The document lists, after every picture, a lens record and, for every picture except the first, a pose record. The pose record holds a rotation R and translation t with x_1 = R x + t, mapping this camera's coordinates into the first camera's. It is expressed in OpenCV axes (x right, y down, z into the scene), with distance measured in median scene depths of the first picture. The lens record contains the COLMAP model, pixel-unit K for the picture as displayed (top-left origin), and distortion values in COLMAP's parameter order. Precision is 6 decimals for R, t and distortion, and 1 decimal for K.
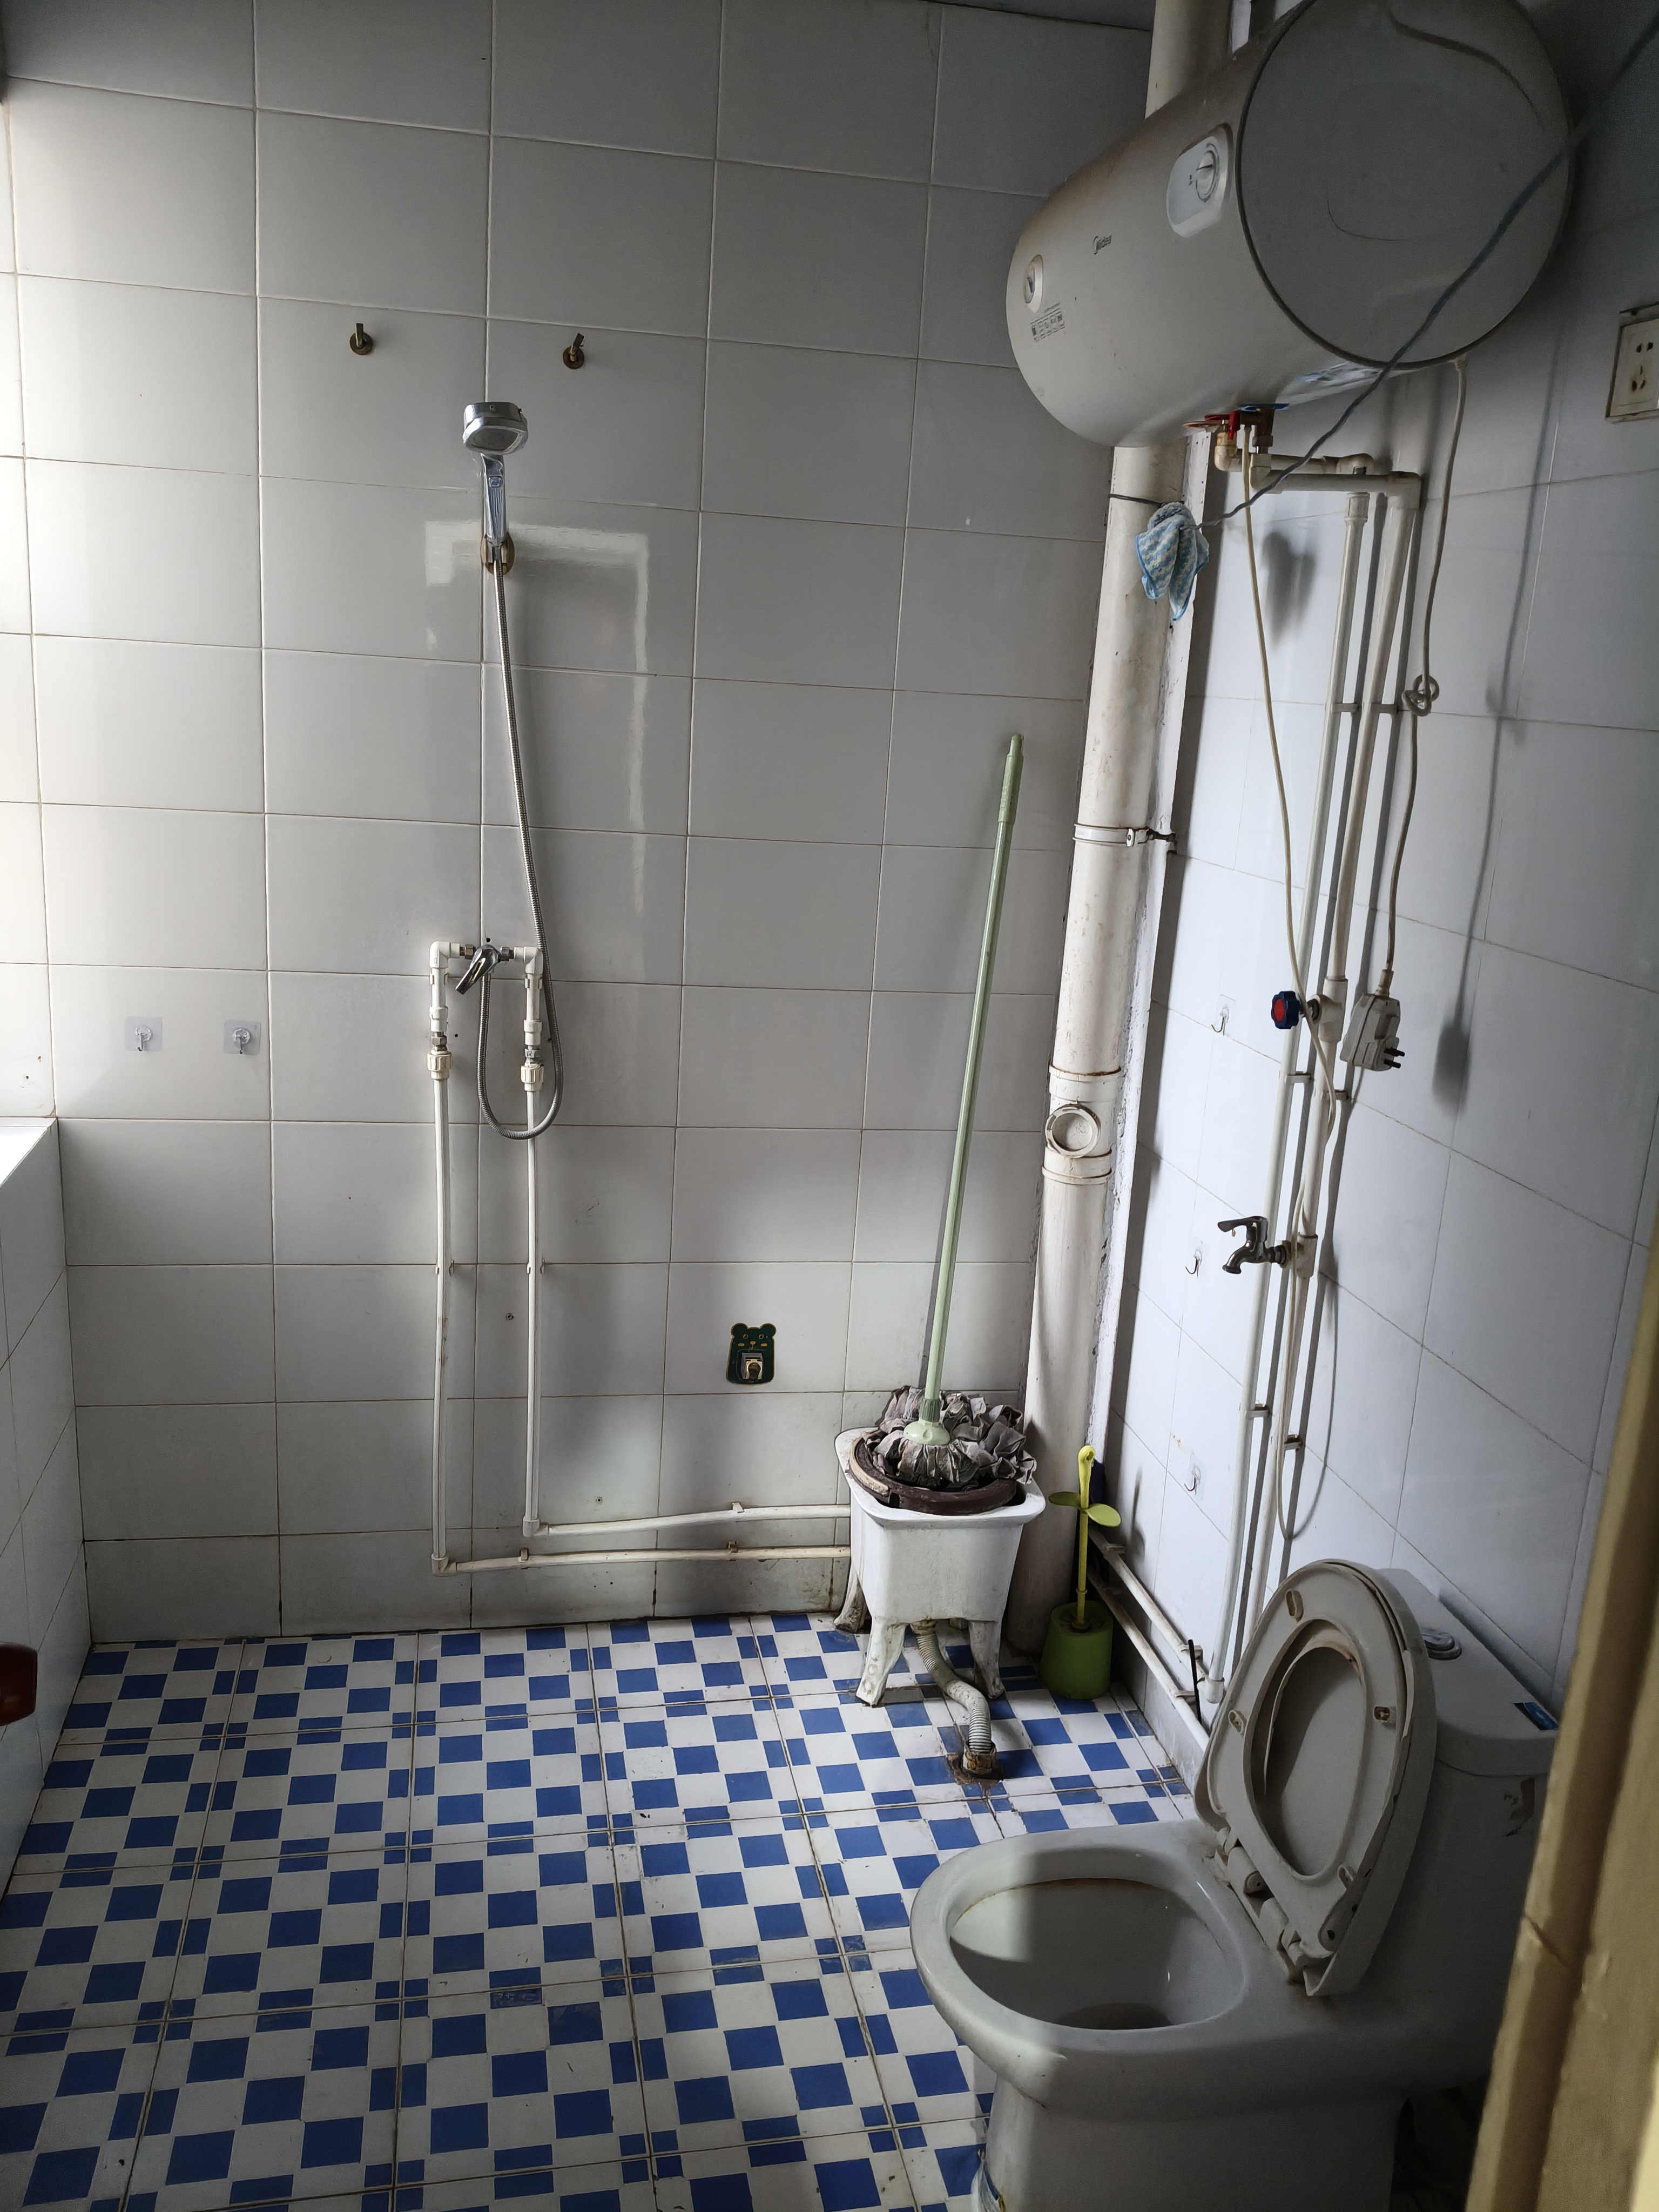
lens RADIAL K [[1740.9, 0, 796.6], [0, 1740.9, 1105.5], [0, 0, 1]] dist [0.205258, -0.412092]
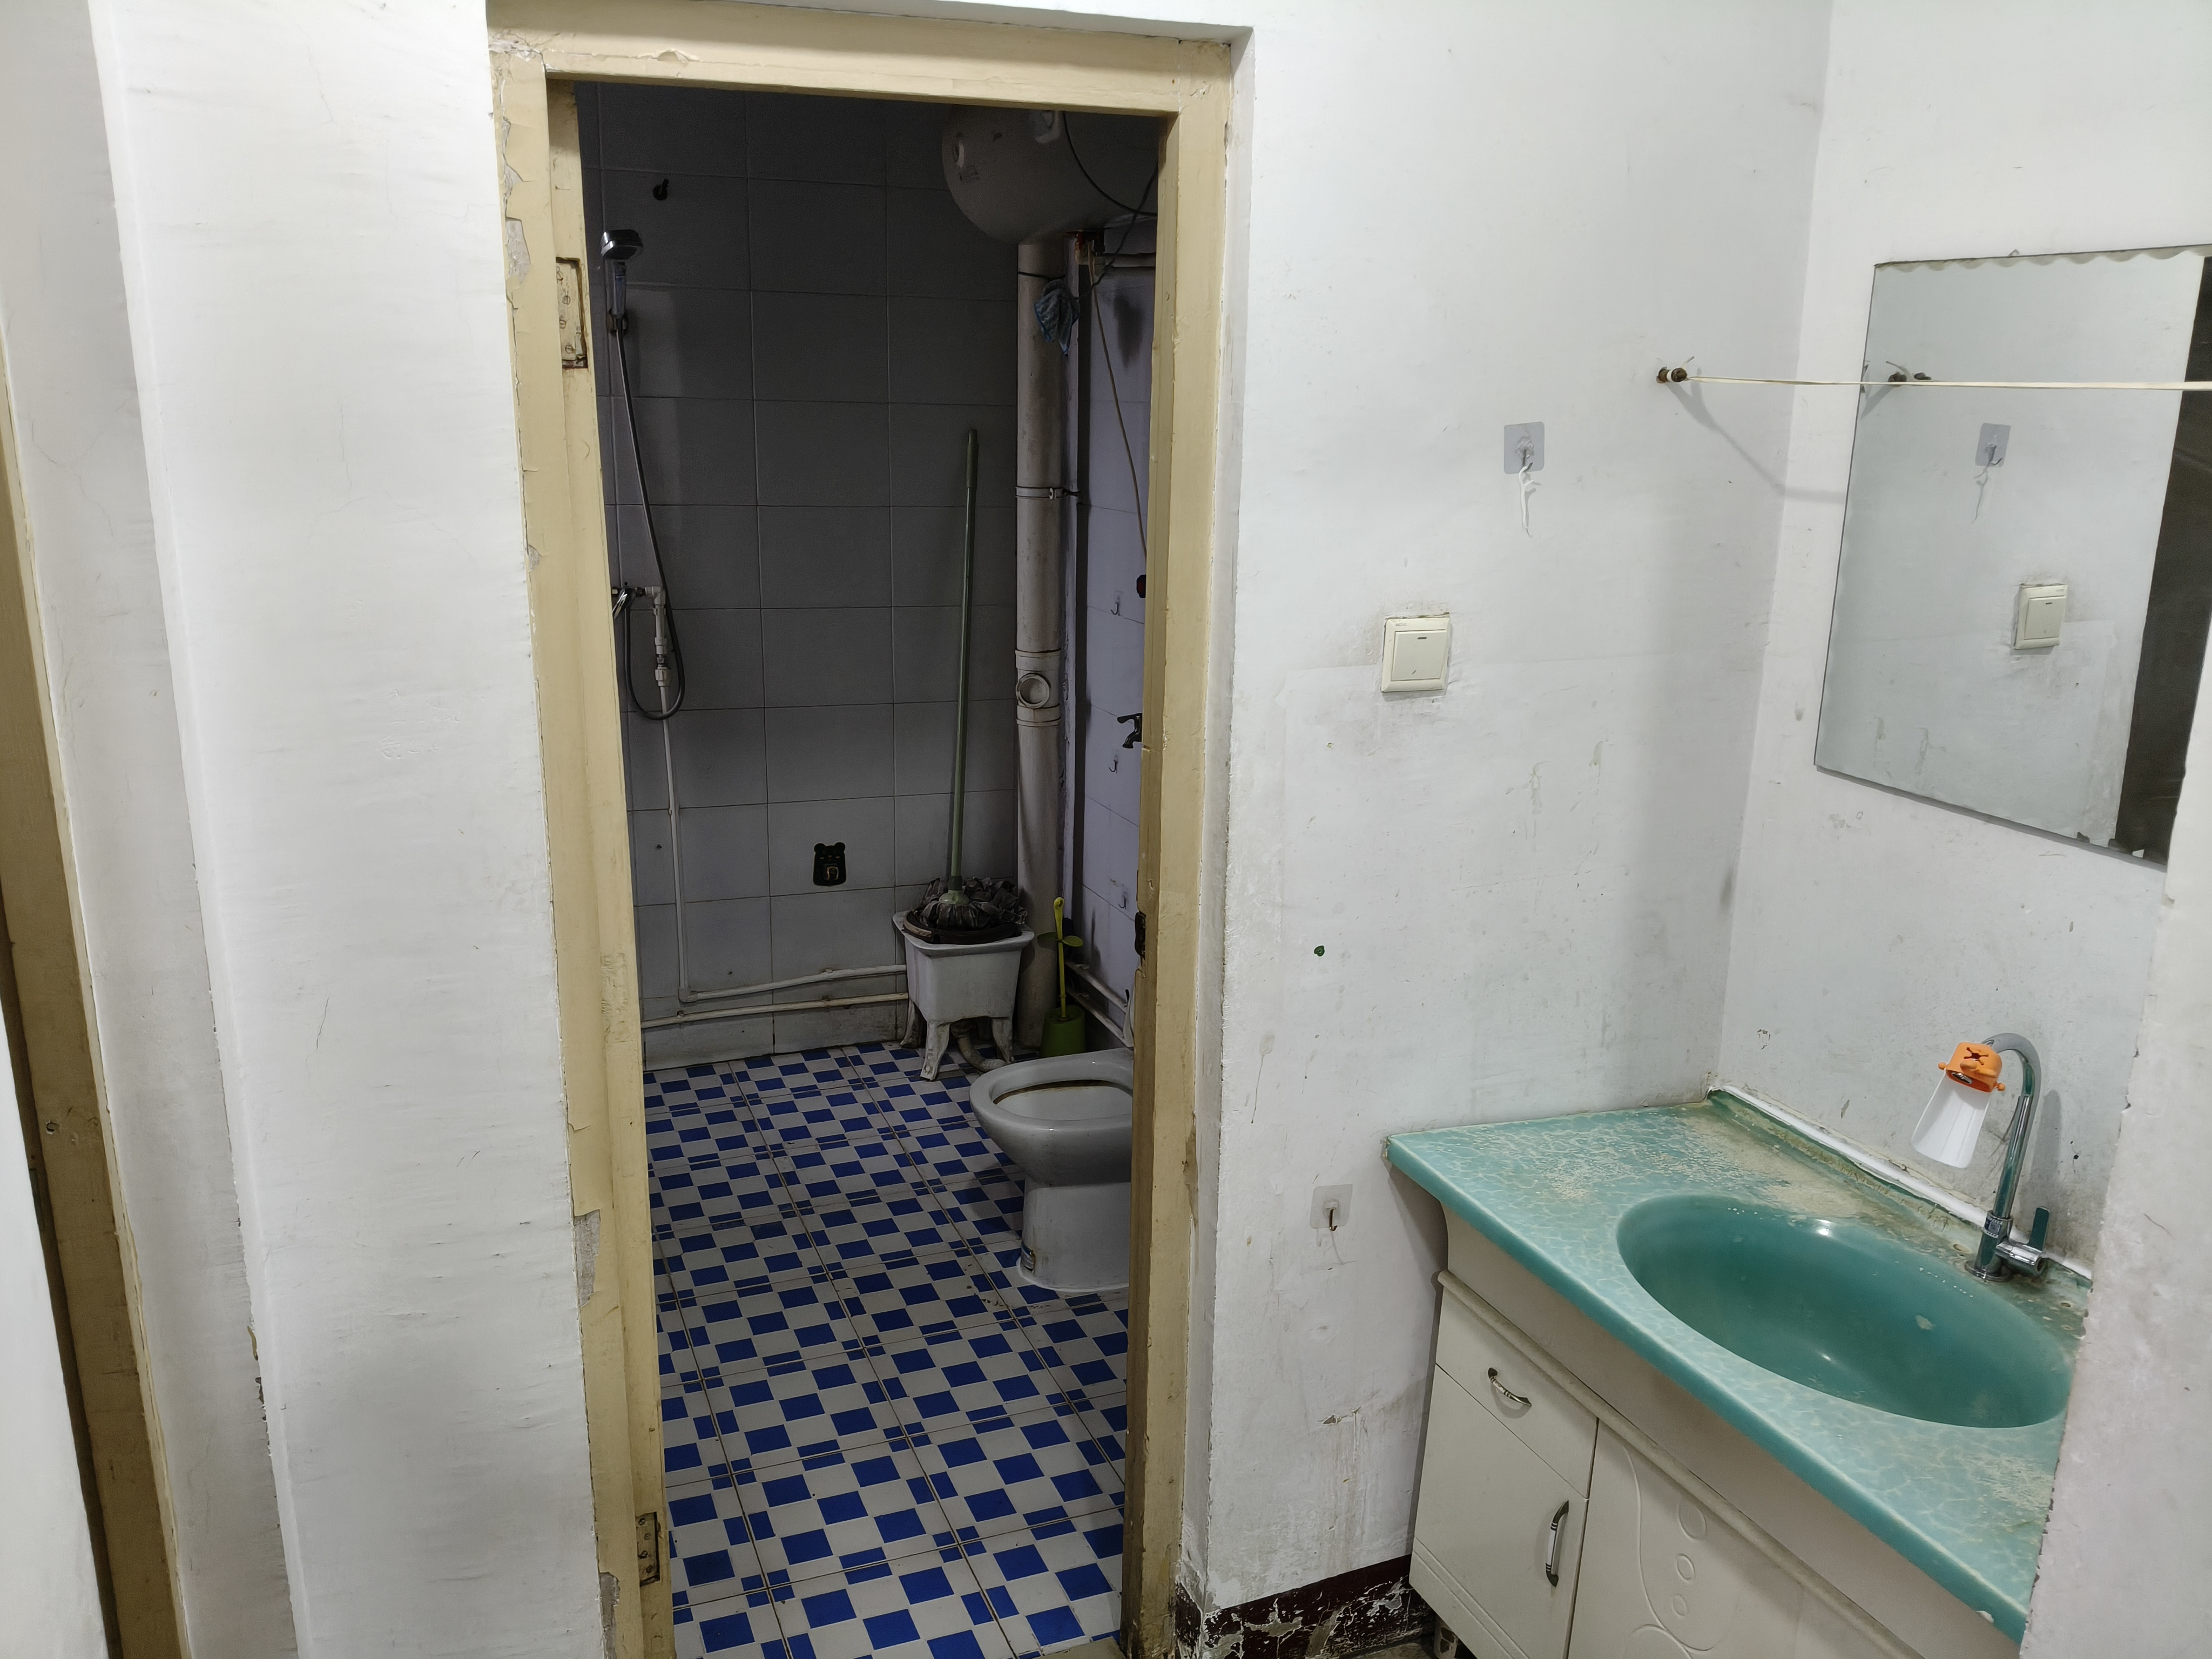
lens RADIAL K [[1740.9, 0, 1106.0], [0, 1740.9, 829.5], [0, 0, 1]] dist [0.205258, -0.412092]
pose [[0.980212, -0.084524, 0.178999, -0.061772], [0.081925, 0.996398, 0.021876, 0.106396], [-0.180204, -0.006779, 0.983606, -0.502607]]
